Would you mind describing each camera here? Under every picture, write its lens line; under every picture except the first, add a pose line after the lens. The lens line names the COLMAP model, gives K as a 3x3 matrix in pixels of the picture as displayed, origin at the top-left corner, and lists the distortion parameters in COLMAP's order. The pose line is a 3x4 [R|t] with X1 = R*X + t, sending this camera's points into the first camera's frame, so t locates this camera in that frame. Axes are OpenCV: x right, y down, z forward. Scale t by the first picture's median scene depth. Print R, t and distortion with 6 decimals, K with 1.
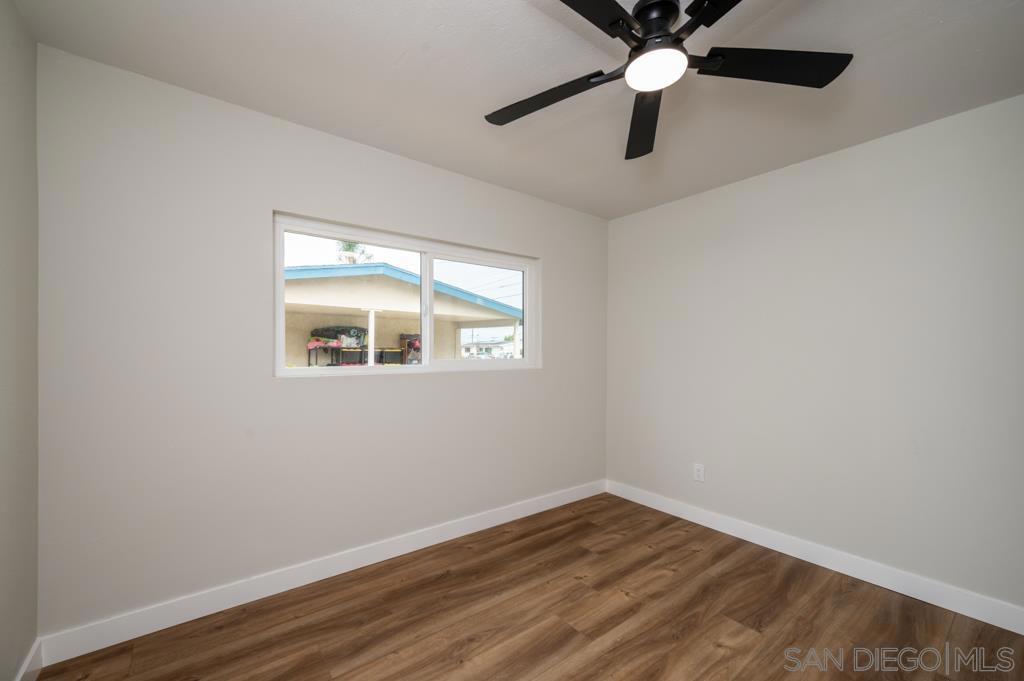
lens RADIAL K [[414.0, 0, 510.5], [0, 414.0, 351.6], [0, 0, 1]] dist [0.000480, -0.000089]
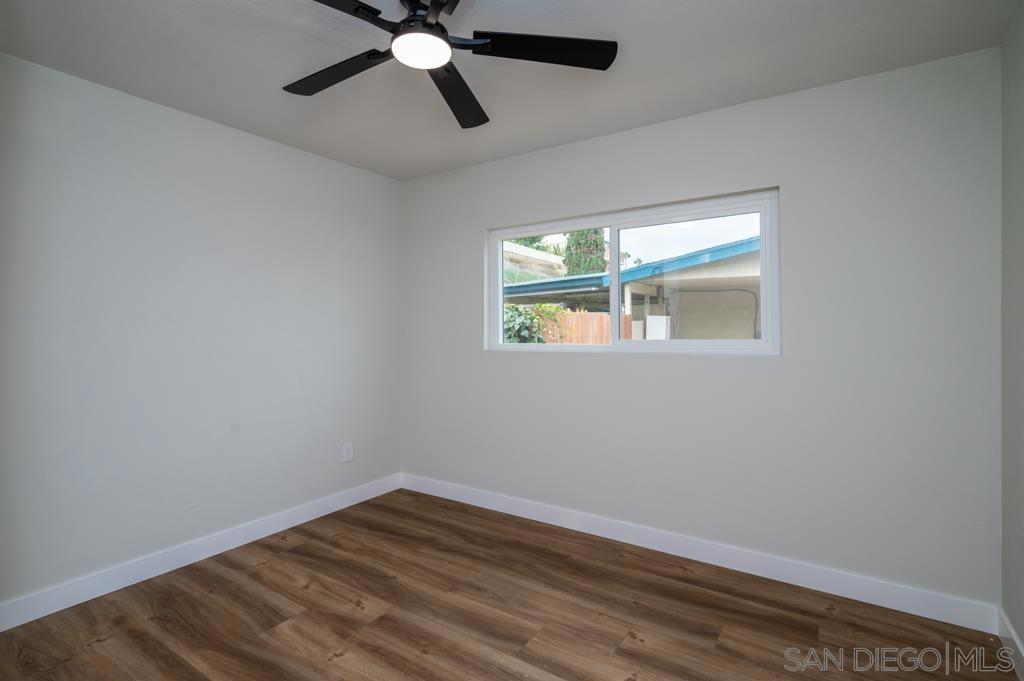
lens RADIAL K [[468.3, 0, 494.3], [0, 468.3, 336.0], [0, 0, 1]] dist [0.001740, -0.000229]
pose [[0.334823, 0.007780, -0.942249, 0.914017], [0.005409, 0.999934, 0.010179, -0.012748], [0.942265, -0.008504, 0.334759, 0.493637]]
